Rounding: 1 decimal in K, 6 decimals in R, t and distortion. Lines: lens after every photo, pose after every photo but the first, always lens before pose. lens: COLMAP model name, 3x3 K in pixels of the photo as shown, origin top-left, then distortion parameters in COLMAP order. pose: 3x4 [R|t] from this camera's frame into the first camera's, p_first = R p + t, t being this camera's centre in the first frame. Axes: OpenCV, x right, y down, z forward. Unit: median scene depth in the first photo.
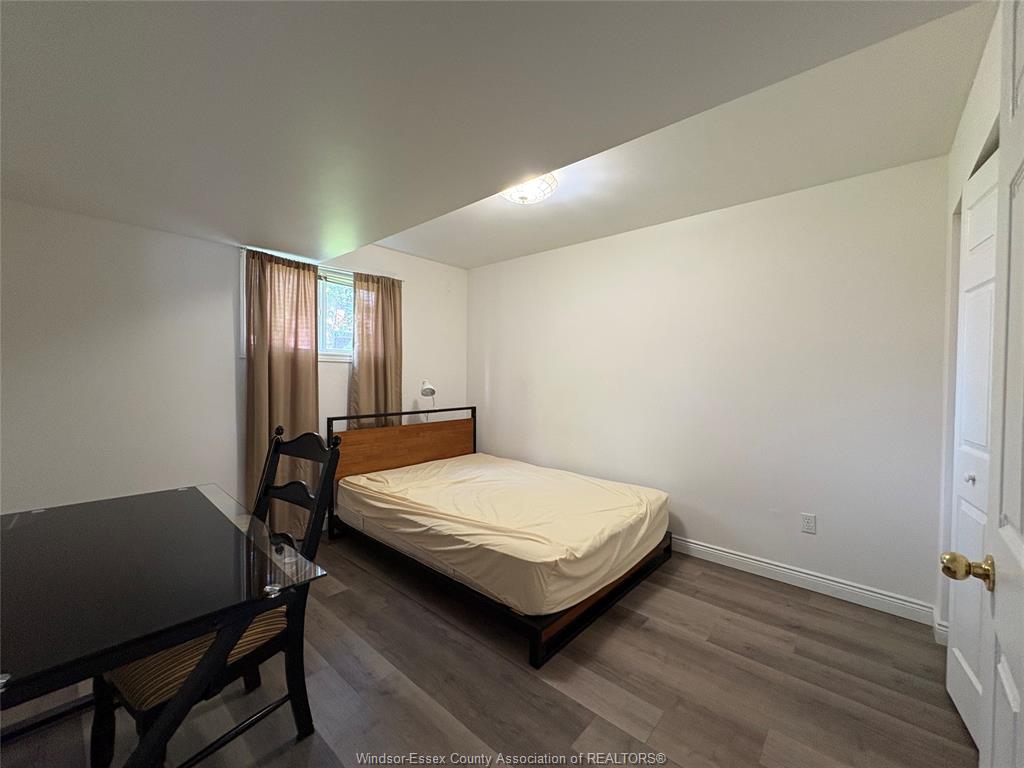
lens RADIAL K [[408.4, 0, 514.8], [0, 408.4, 383.3], [0, 0, 1]] dist [0.001896, -0.000101]
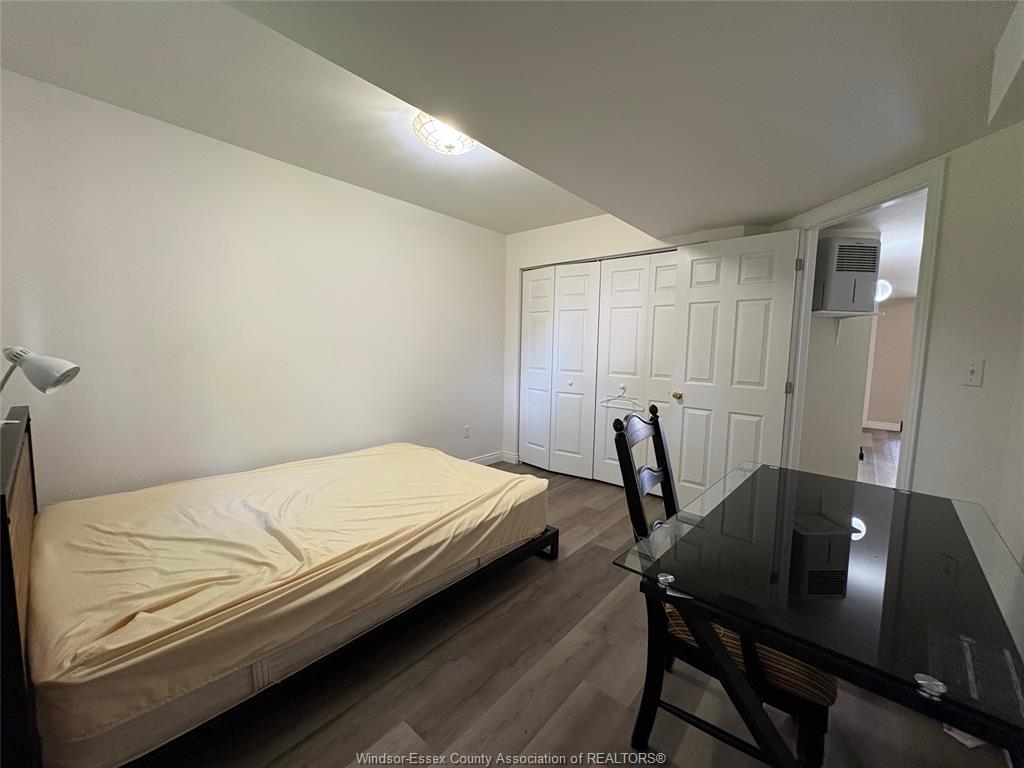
lens RADIAL K [[408.4, 0, 514.0], [0, 408.4, 382.8], [0, 0, 1]] dist [0.001896, -0.000101]
pose [[-0.015551, -0.100413, 0.994824, -1.046168], [-0.005126, 0.994940, 0.100345, -0.024552], [-0.999866, -0.003539, -0.015988, 0.970373]]
